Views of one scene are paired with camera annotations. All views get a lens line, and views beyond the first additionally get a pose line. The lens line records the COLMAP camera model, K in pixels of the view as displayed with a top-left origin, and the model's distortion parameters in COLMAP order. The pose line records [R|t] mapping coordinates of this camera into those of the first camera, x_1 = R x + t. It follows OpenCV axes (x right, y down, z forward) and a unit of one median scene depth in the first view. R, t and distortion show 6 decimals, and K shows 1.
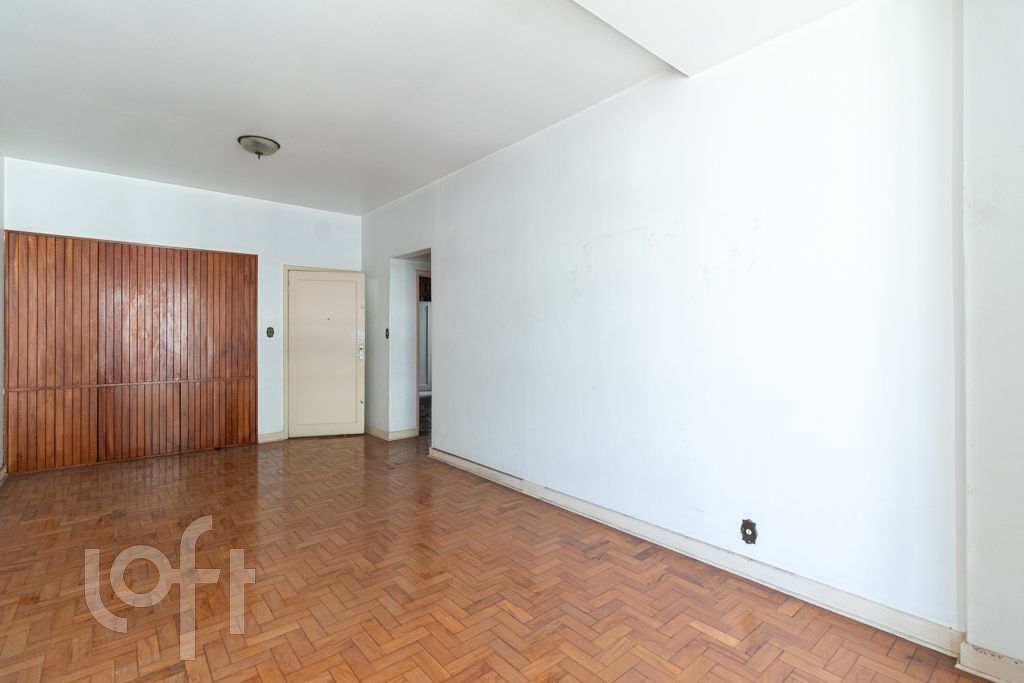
lens RADIAL K [[479.9, 0, 523.3], [0, 479.9, 337.4], [0, 0, 1]] dist [0.000071, 0.001356]
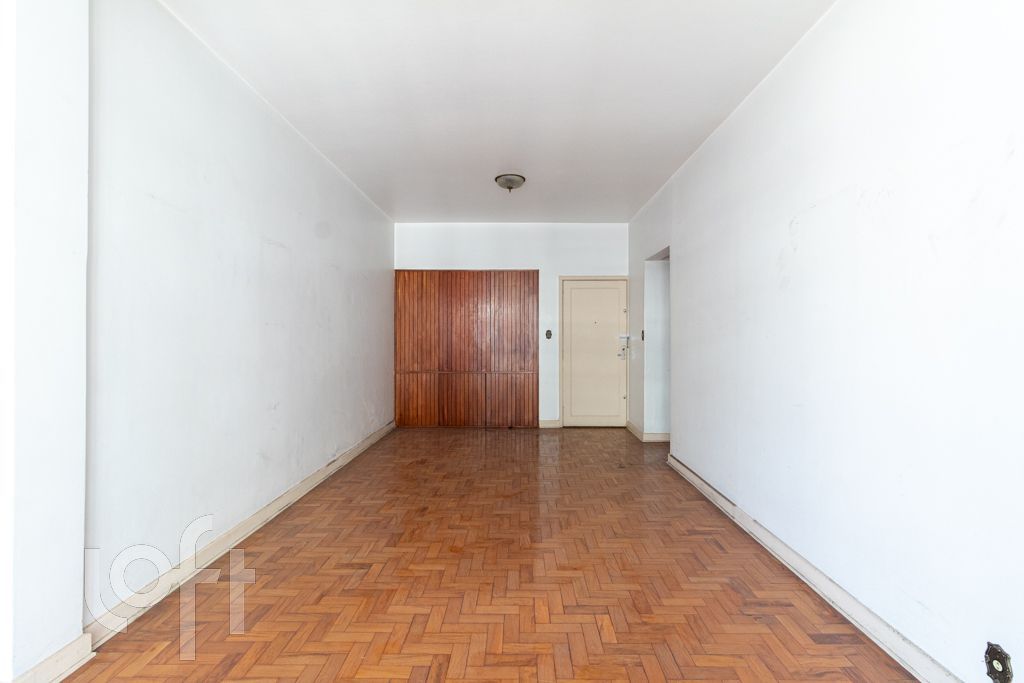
lens RADIAL K [[479.9, 0, 516.1], [0, 479.9, 337.9], [0, 0, 1]] dist [0.000071, 0.001356]
pose [[0.749437, 0.002229, -0.662072, 0.312714], [-0.004792, 0.999986, -0.002057, 0.001028], [0.662059, 0.004714, 0.749437, 0.114361]]
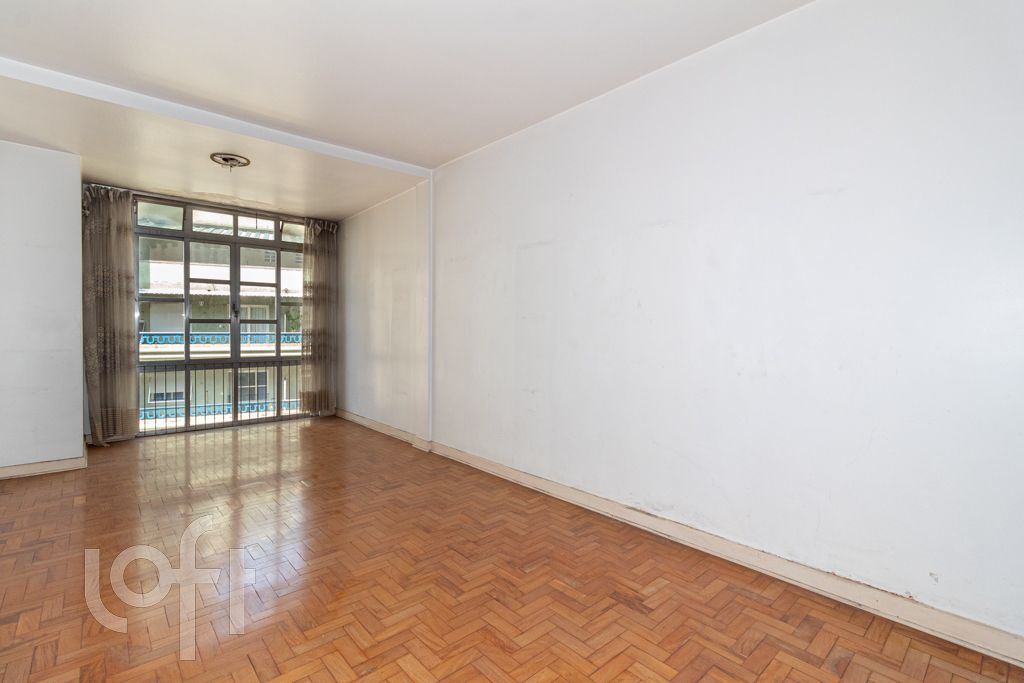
lens RADIAL K [[479.9, 0, 517.4], [0, 479.9, 336.2], [0, 0, 1]] dist [0.000071, 0.001356]
pose [[-0.999858, -0.007227, -0.015248, -0.682590], [-0.007638, 0.999606, 0.027021, -0.011750], [0.015047, 0.027133, -0.999519, 1.654100]]
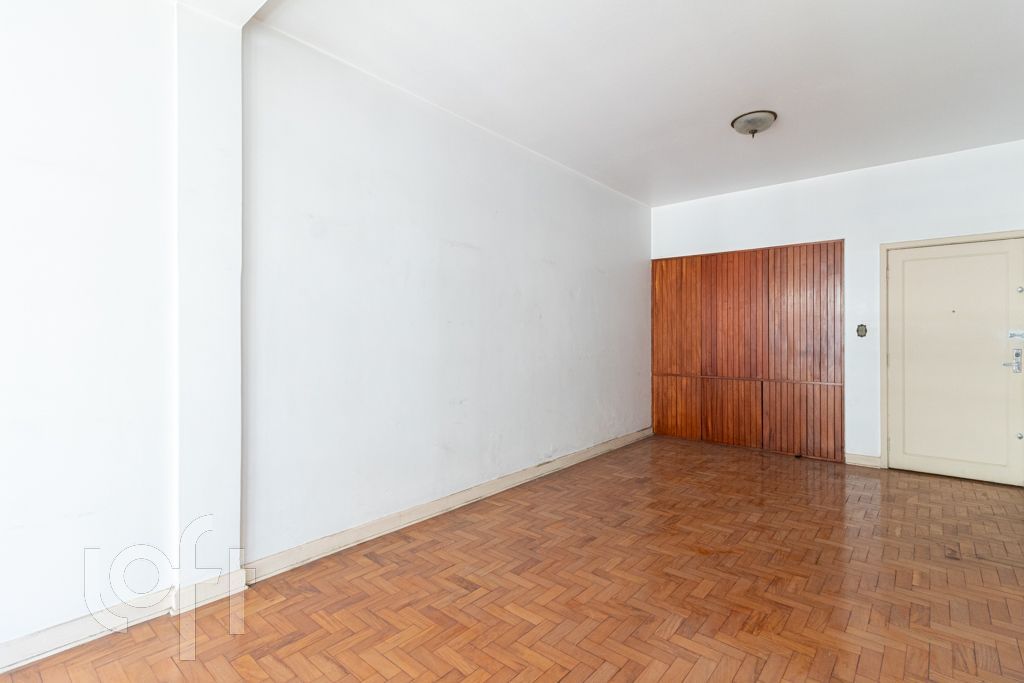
lens RADIAL K [[479.9, 0, 513.9], [0, 479.9, 338.5], [0, 0, 1]] dist [0.000071, 0.001356]
pose [[0.137781, 0.009071, -0.990421, 0.323091], [-0.004935, 0.999952, 0.008471, -0.002935], [0.990450, 0.003721, 0.137819, 0.506077]]
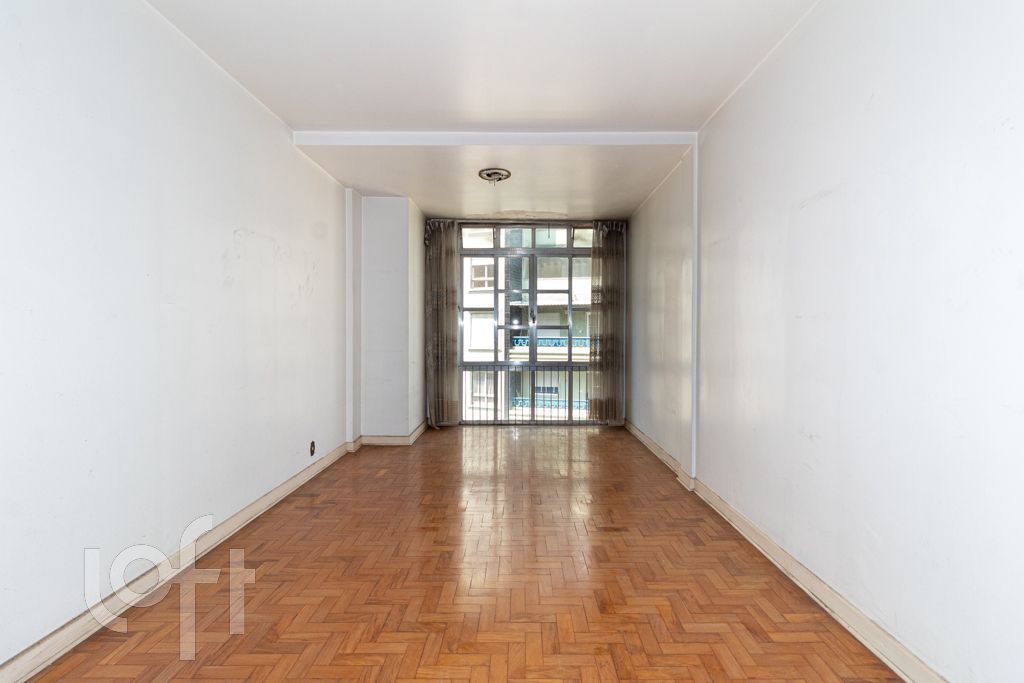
lens RADIAL K [[479.9, 0, 515.0], [0, 479.9, 338.4], [0, 0, 1]] dist [0.000071, 0.001356]
pose [[-0.751476, -0.014351, 0.659604, -0.870472], [0.001655, 0.999719, 0.023636, -0.012044], [-0.659758, 0.018854, -0.751241, 1.339071]]
